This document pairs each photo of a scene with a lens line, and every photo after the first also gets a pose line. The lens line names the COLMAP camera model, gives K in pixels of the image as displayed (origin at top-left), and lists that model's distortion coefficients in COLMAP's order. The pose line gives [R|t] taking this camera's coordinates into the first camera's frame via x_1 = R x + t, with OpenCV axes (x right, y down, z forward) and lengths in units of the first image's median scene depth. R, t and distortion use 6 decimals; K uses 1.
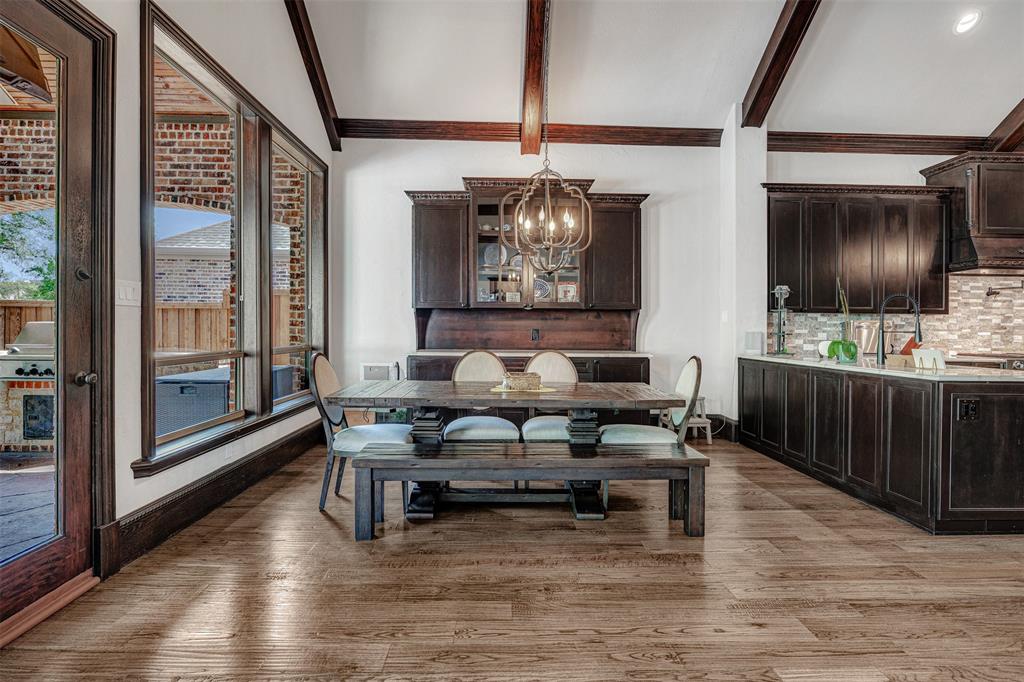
lens RADIAL K [[515.0, 0, 510.2], [0, 515.0, 328.0], [0, 0, 1]] dist [-0.006542, -0.000099]
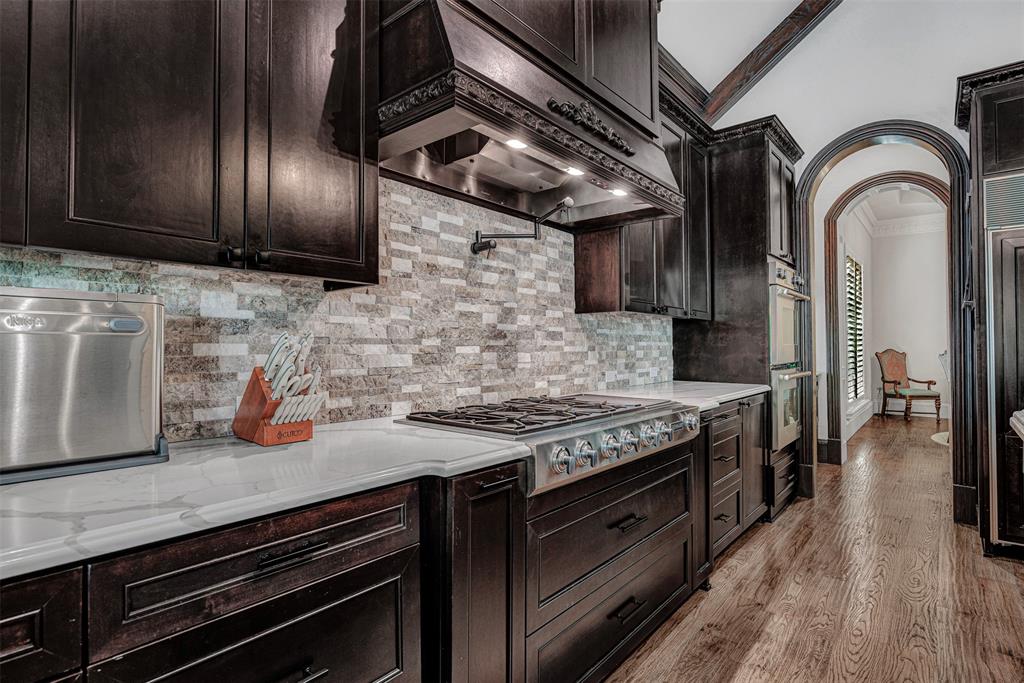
lens RADIAL K [[515.0, 0, 512.2], [0, 515.0, 341.5], [0, 0, 1]] dist [-0.006542, -0.000099]
pose [[0.659470, -0.002882, 0.751725, 0.694911], [0.004911, 0.999988, -0.000474, 0.005542], [-0.751715, 0.004004, 0.659476, 0.761808]]
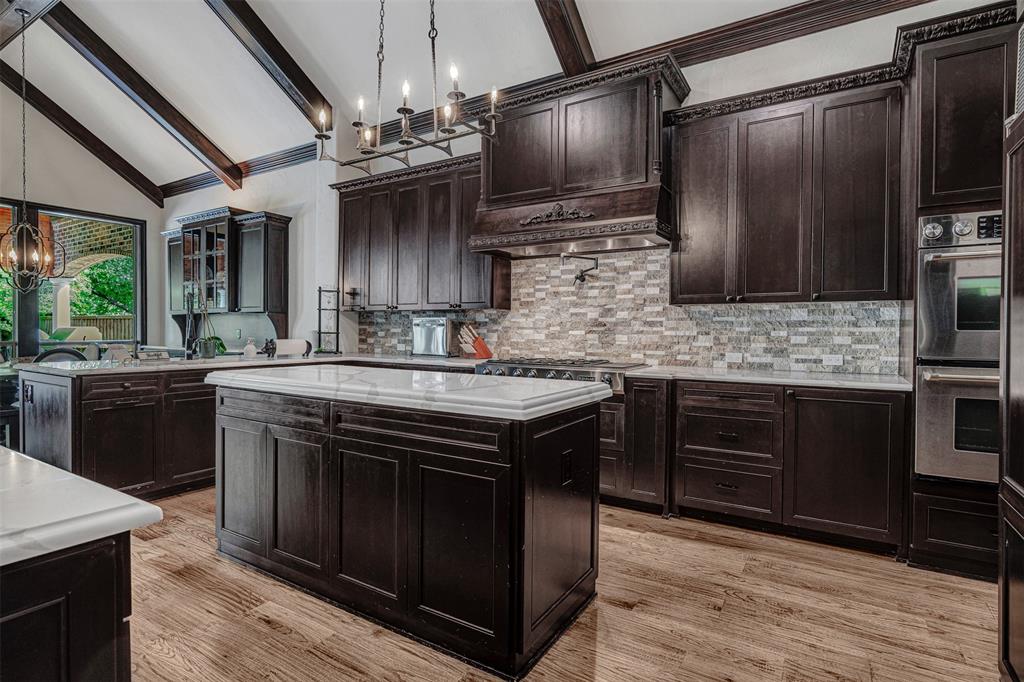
lens RADIAL K [[515.0, 0, 517.3], [0, 515.0, 340.6], [0, 0, 1]] dist [-0.006542, -0.000099]
pose [[0.840437, 0.006285, -0.541872, 1.336577], [0.000049, 0.999932, 0.011674, 0.015115], [0.541909, -0.009837, 0.840380, 0.341123]]
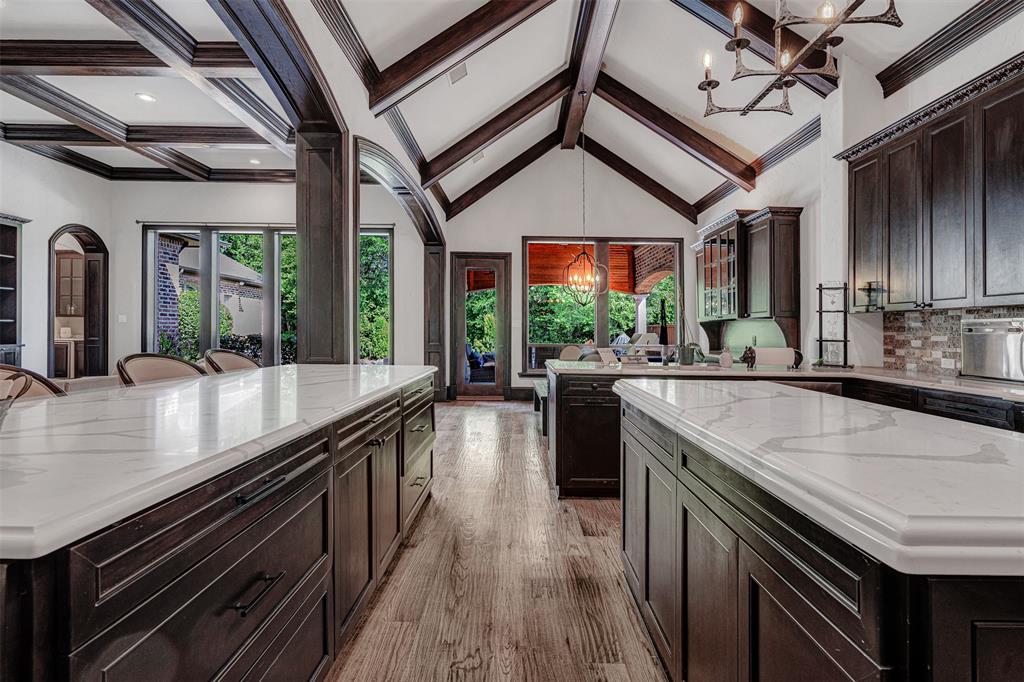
lens RADIAL K [[515.0, 0, 514.8], [0, 515.0, 324.0], [0, 0, 1]] dist [-0.006542, -0.000099]
pose [[-0.030974, -0.026497, -0.999169, 1.295744], [-0.015596, 0.999540, -0.026023, 0.014081], [0.999398, 0.014777, -0.031373, 0.510960]]
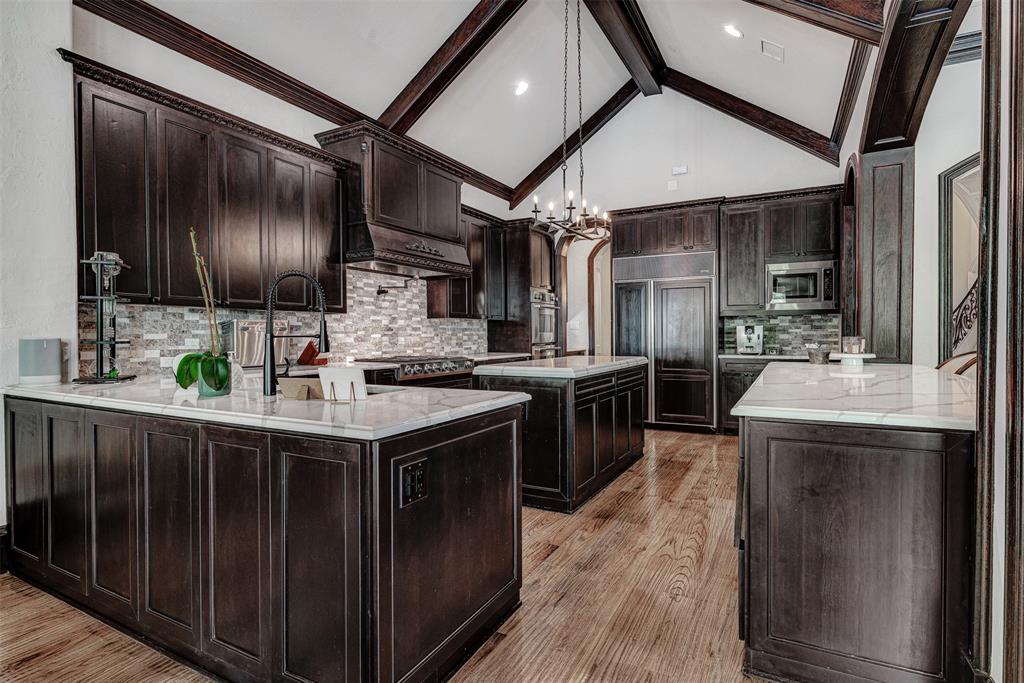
lens RADIAL K [[515.0, 0, 511.3], [0, 515.0, 340.5], [0, 0, 1]] dist [-0.006542, -0.000099]
pose [[0.498673, -0.022613, 0.866495, 0.263472], [0.006599, 0.999730, 0.022292, 0.000813], [-0.866765, -0.005399, 0.498688, 0.351227]]
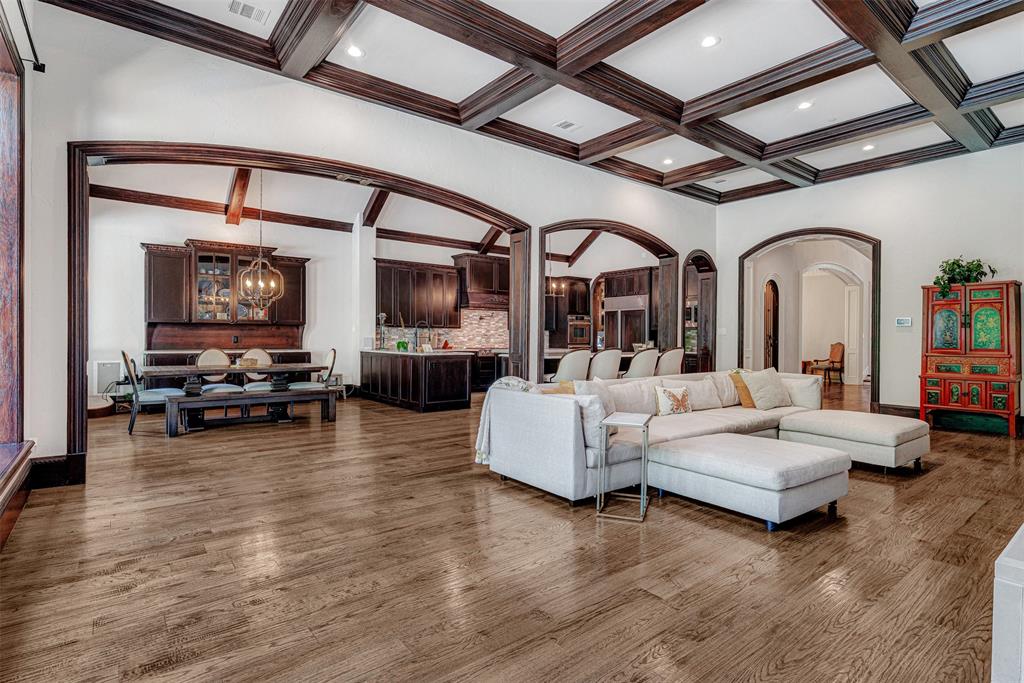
lens RADIAL K [[515.0, 0, 510.3], [0, 515.0, 332.9], [0, 0, 1]] dist [-0.006542, -0.000099]
pose [[0.799434, 0.003044, 0.600746, -0.228721], [-0.002592, 0.999995, -0.001617, -0.006925], [-0.600748, -0.000265, 0.799438, -0.776138]]
